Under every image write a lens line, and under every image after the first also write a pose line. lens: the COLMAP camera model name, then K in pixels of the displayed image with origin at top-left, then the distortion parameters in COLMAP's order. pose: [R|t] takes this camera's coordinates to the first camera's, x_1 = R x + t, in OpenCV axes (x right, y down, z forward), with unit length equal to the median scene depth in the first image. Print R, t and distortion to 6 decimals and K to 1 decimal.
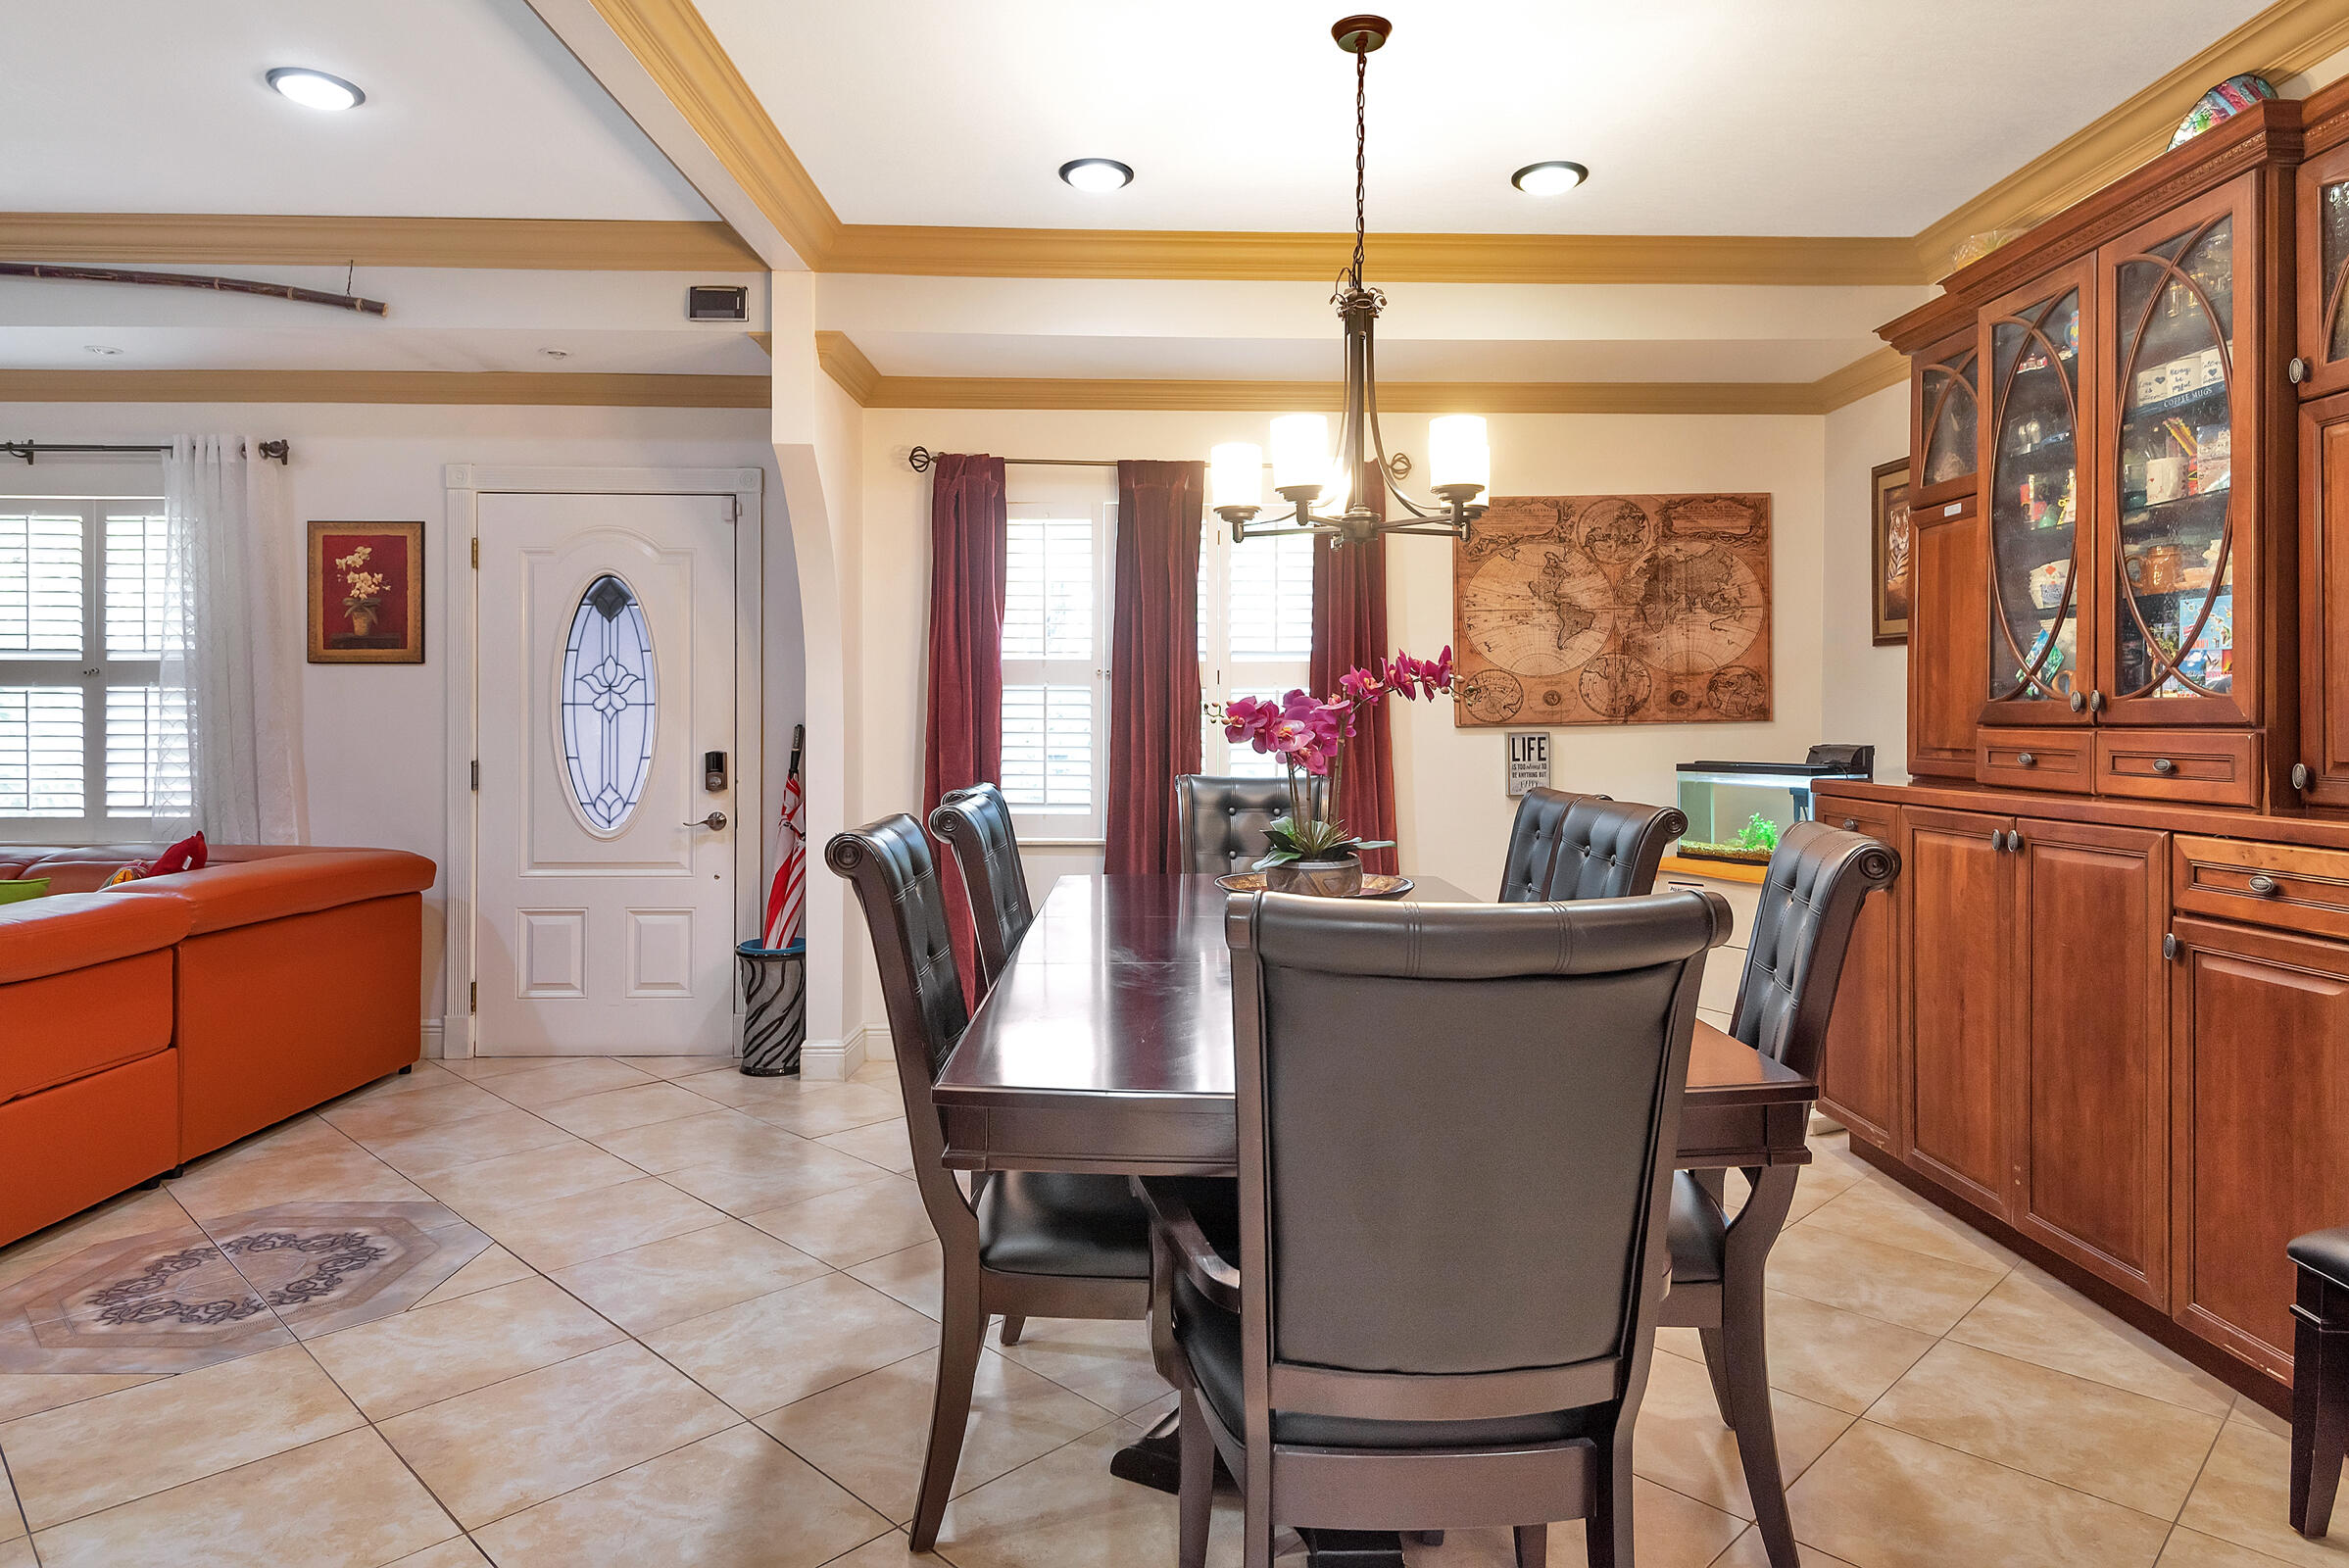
lens RADIAL K [[1426.1, 0, 1219.7], [0, 1426.1, 726.2], [0, 0, 1]] dist [0.014982, -0.010349]
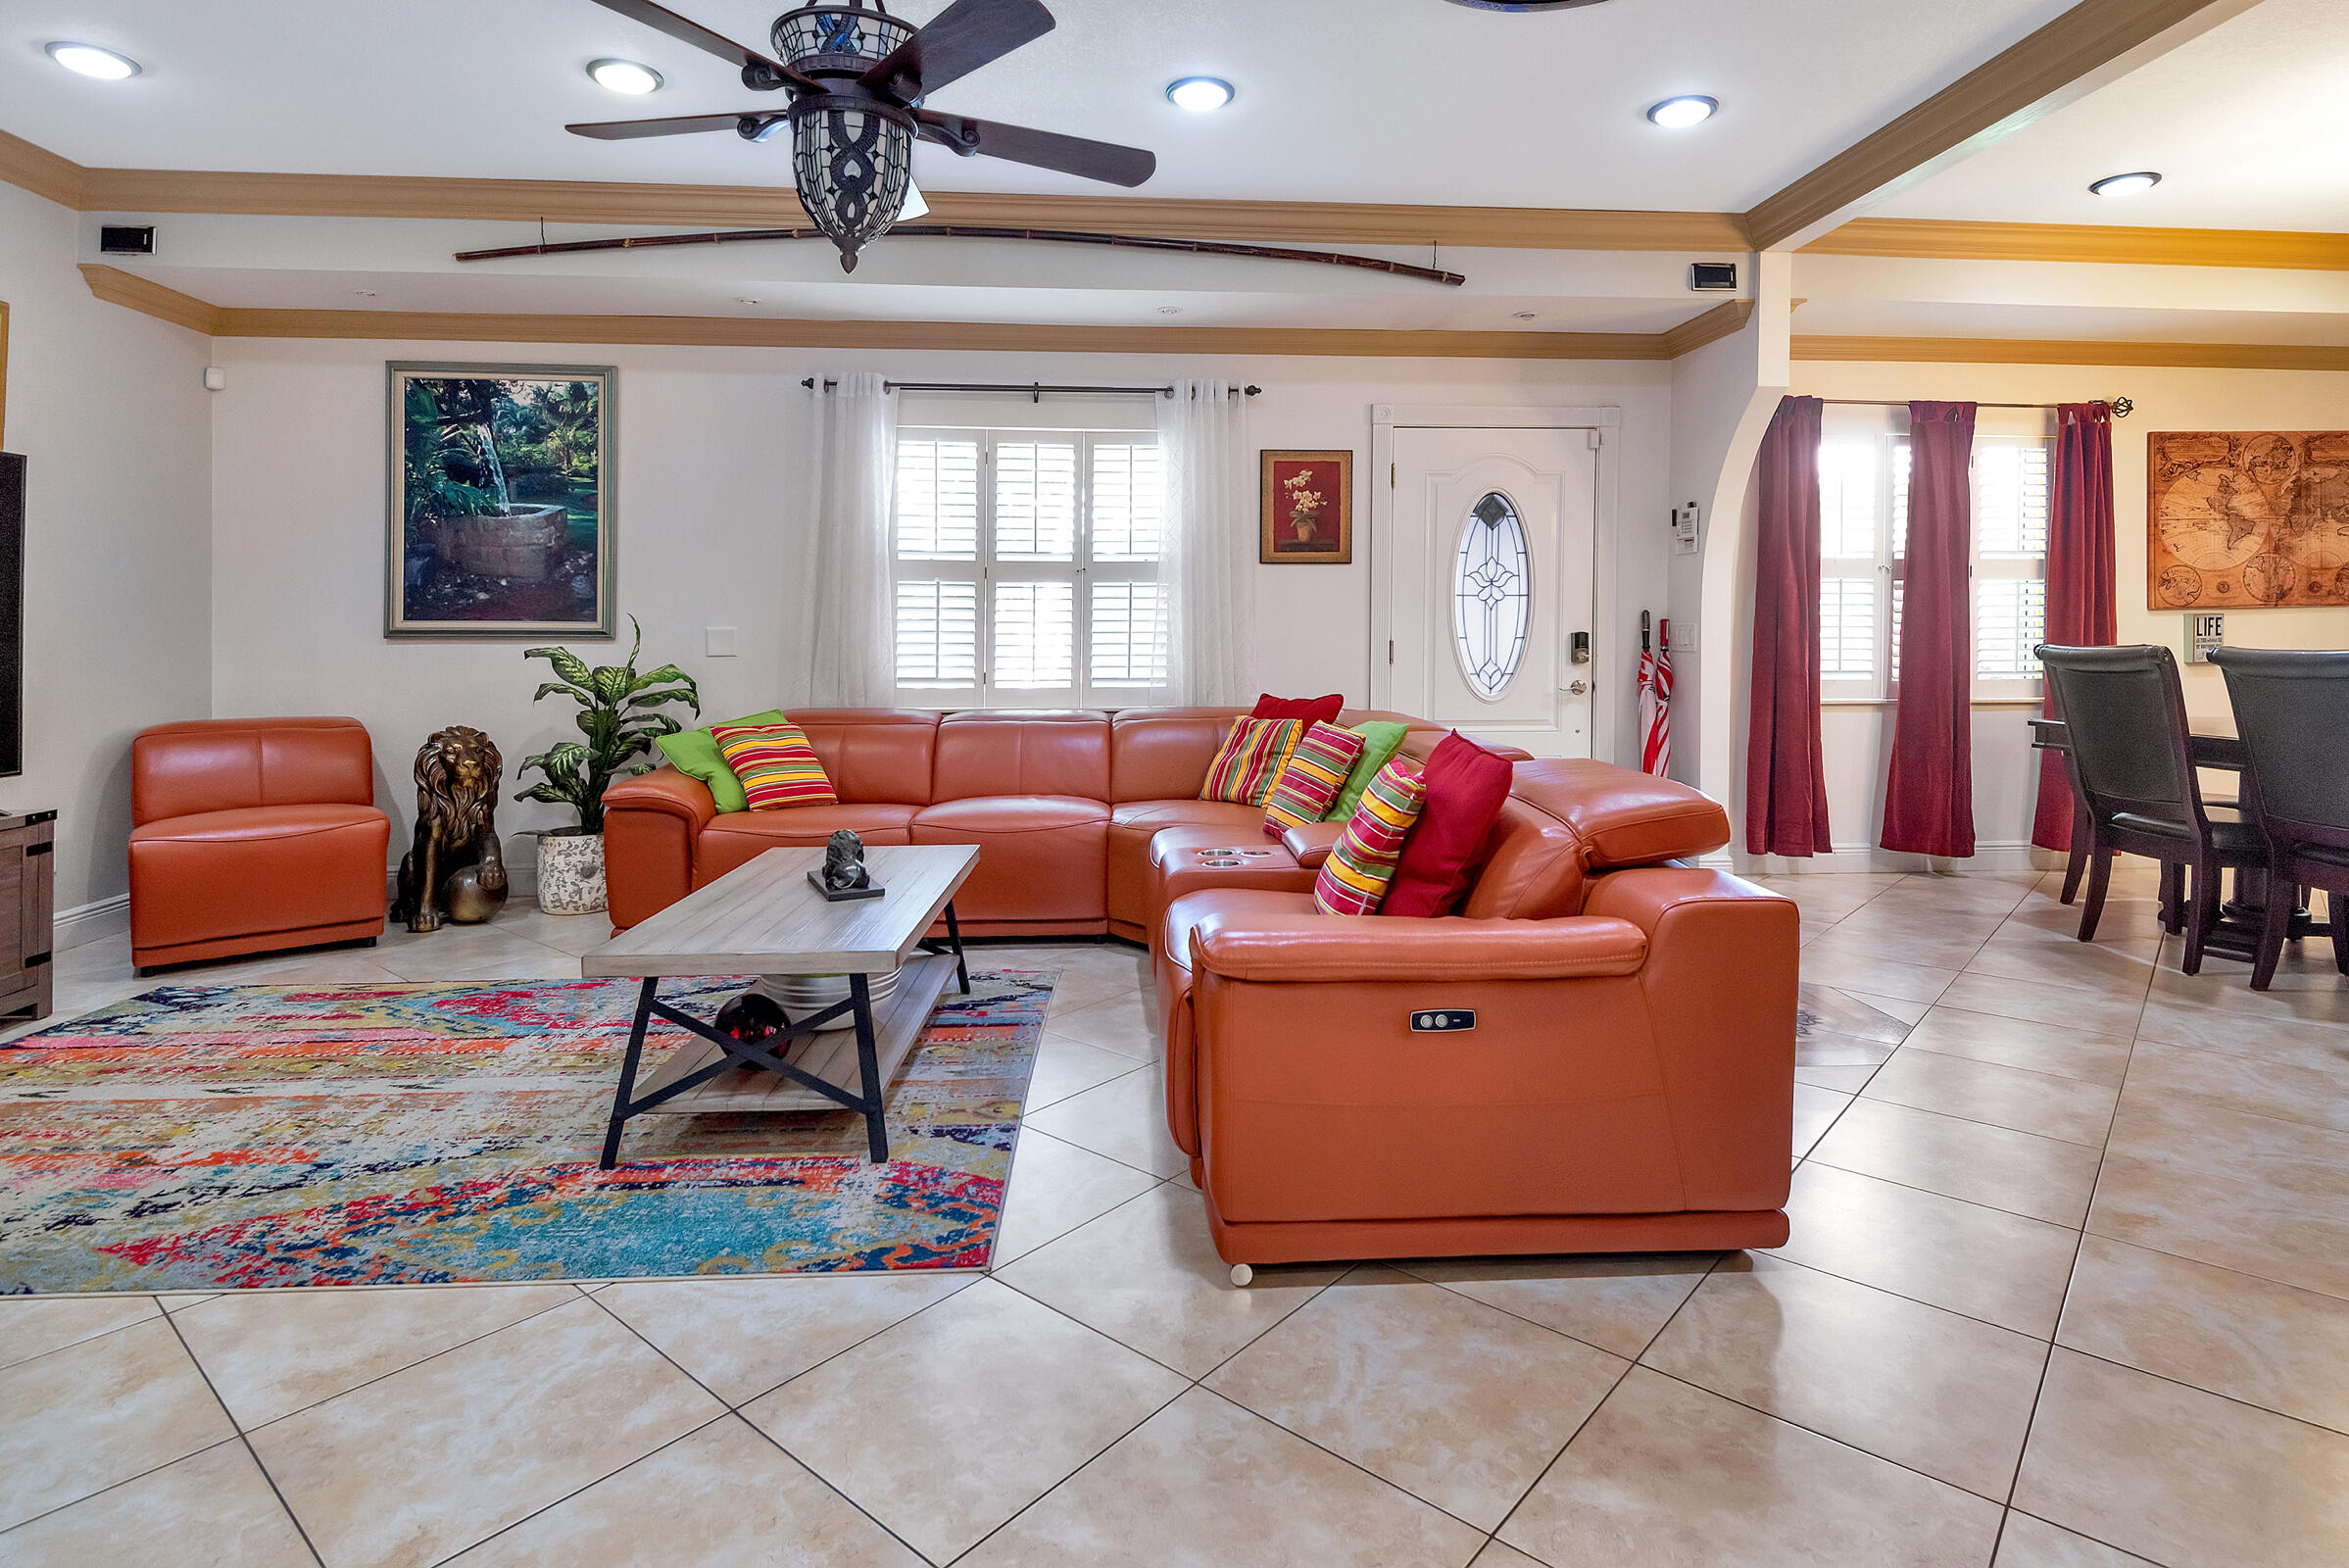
lens RADIAL K [[1201.3, 0, 1182.0], [0, 1201.3, 669.0], [0, 0, 1]] dist [0.009965, -0.006645]
pose [[0.998500, -0.007000, 0.054311, -0.774568], [0.005014, 0.999316, 0.036632, 0.009589], [-0.054531, -0.036305, 0.997852, -0.049585]]
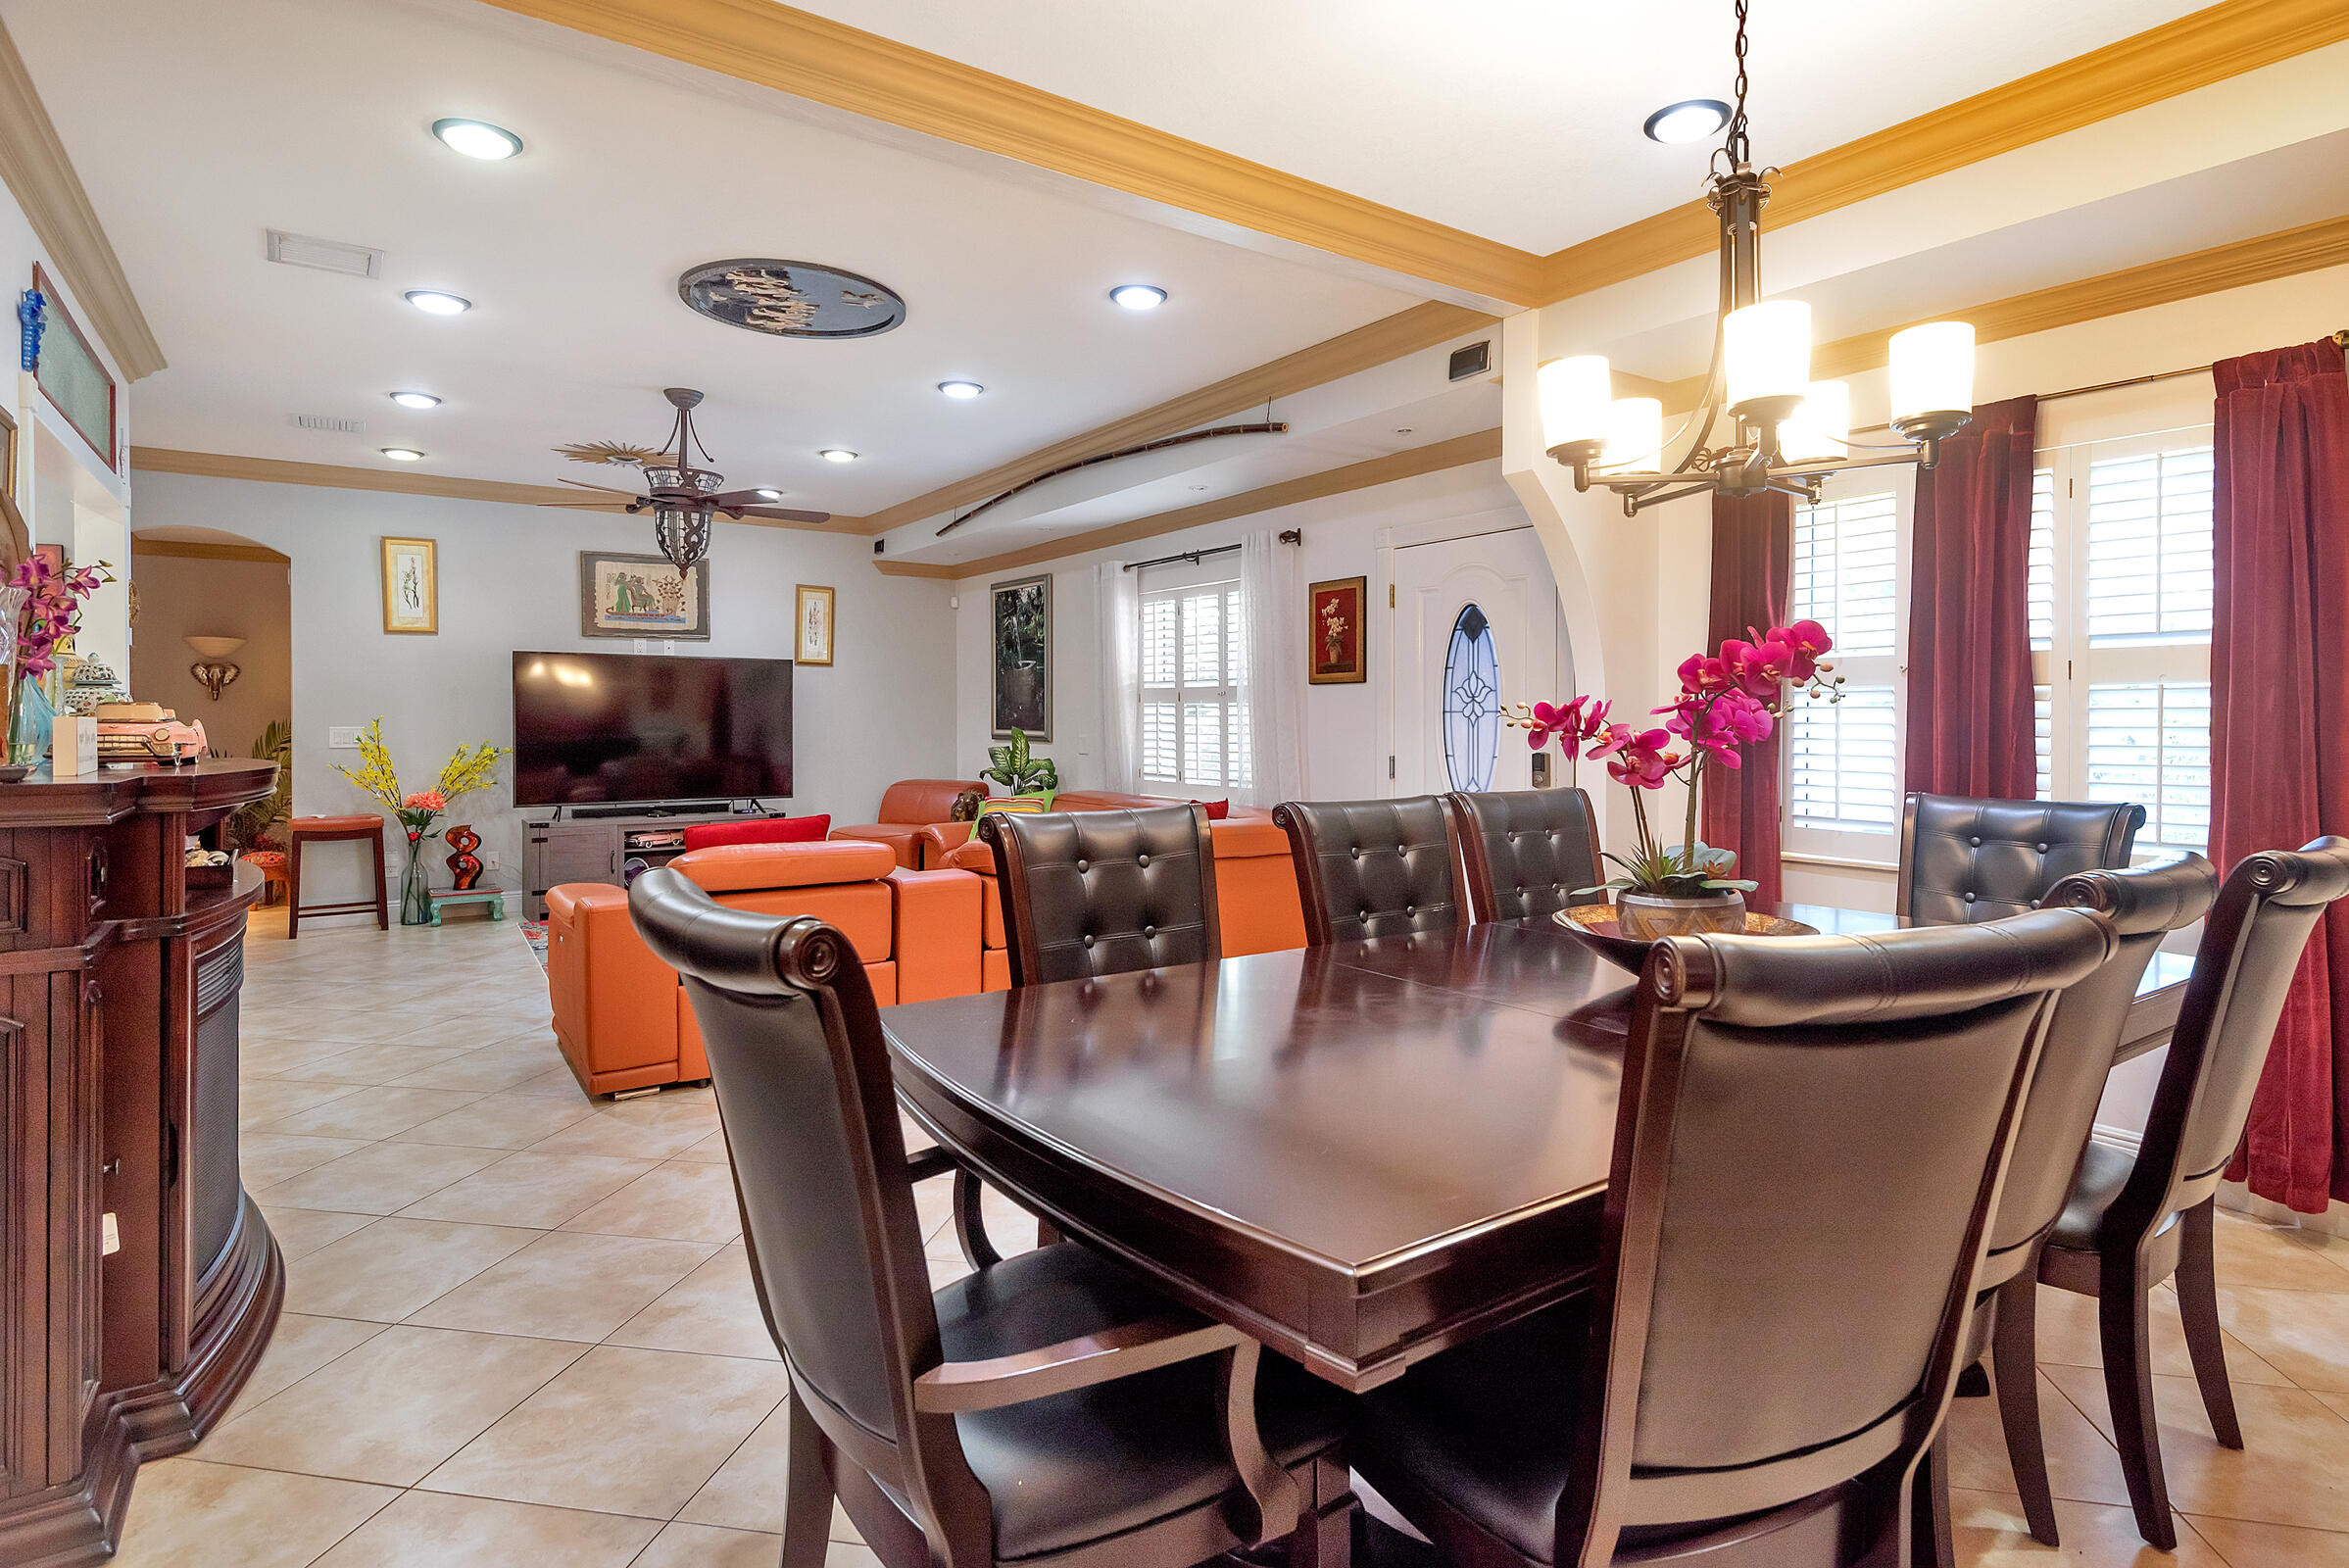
lens RADIAL K [[1201.3, 0, 1181.6], [0, 1201.3, 736.6], [0, 0, 1]] dist [0.009965, -0.006645]
pose [[0.558259, 0.008264, -0.829626, 0.281648], [-0.000368, 0.999953, 0.009713, -0.004201], [0.829667, -0.005117, 0.558236, 0.236762]]
